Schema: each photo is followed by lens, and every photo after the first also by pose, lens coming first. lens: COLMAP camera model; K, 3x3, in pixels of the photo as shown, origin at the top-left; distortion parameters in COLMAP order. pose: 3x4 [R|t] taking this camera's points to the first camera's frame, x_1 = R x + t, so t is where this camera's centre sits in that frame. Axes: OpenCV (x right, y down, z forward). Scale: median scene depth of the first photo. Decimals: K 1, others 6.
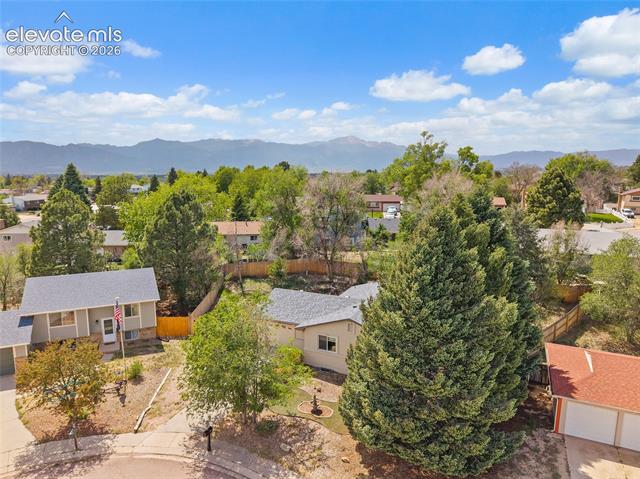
lens RADIAL K [[426.2, 0, 322.7], [0, 426.2, 239.7], [0, 0, 1]] dist [0.032702, -0.011094]
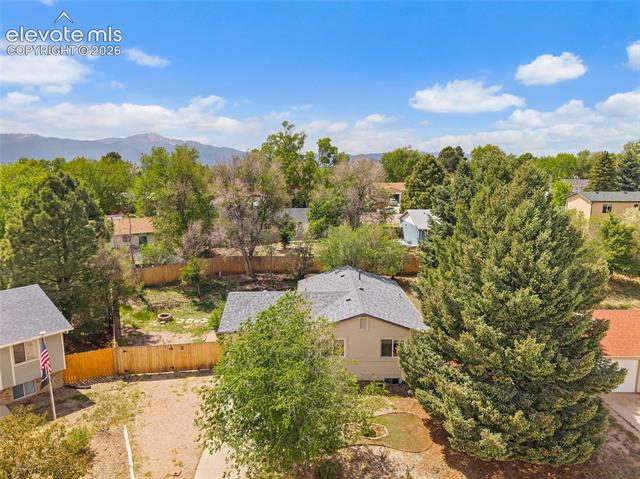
lens RADIAL K [[426.2, 0, 319.6], [0, 426.2, 239.2], [0, 0, 1]] dist [0.032702, -0.011094]
pose [[0.909968, -0.072012, 0.408379, -0.212174], [0.072343, 0.997272, 0.014657, 0.013115], [-0.408320, 0.016207, 0.912695, 0.162458]]
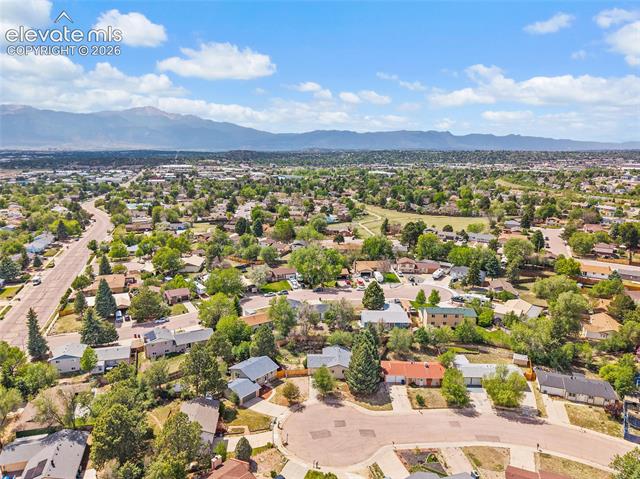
lens RADIAL K [[426.2, 0, 320.2], [0, 426.2, 238.8], [0, 0, 1]] dist [0.032702, -0.011094]
pose [[0.914497, -0.063735, 0.399540, -0.976489], [0.051897, 0.997835, 0.040389, -0.698763], [-0.401250, -0.016201, 0.915826, -1.550654]]
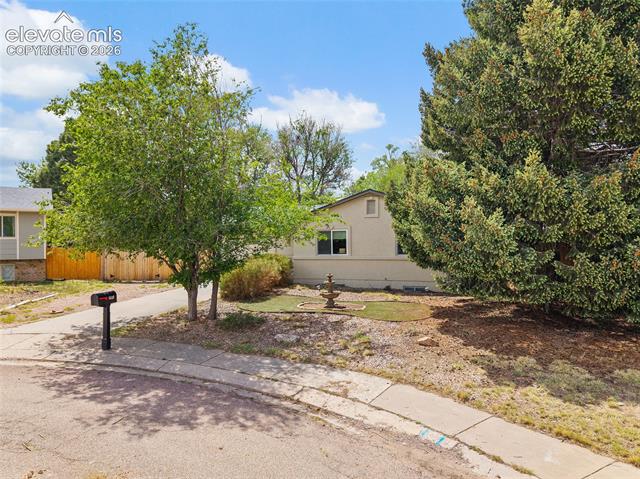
lens RADIAL K [[426.2, 0, 317.8], [0, 426.2, 240.9], [0, 0, 1]] dist [0.032702, -0.011094]
pose [[0.993713, -0.003138, 0.111916, -0.049530], [0.021930, 0.985700, -0.167079, 0.217032], [-0.109791, 0.168483, 0.979571, 0.257822]]
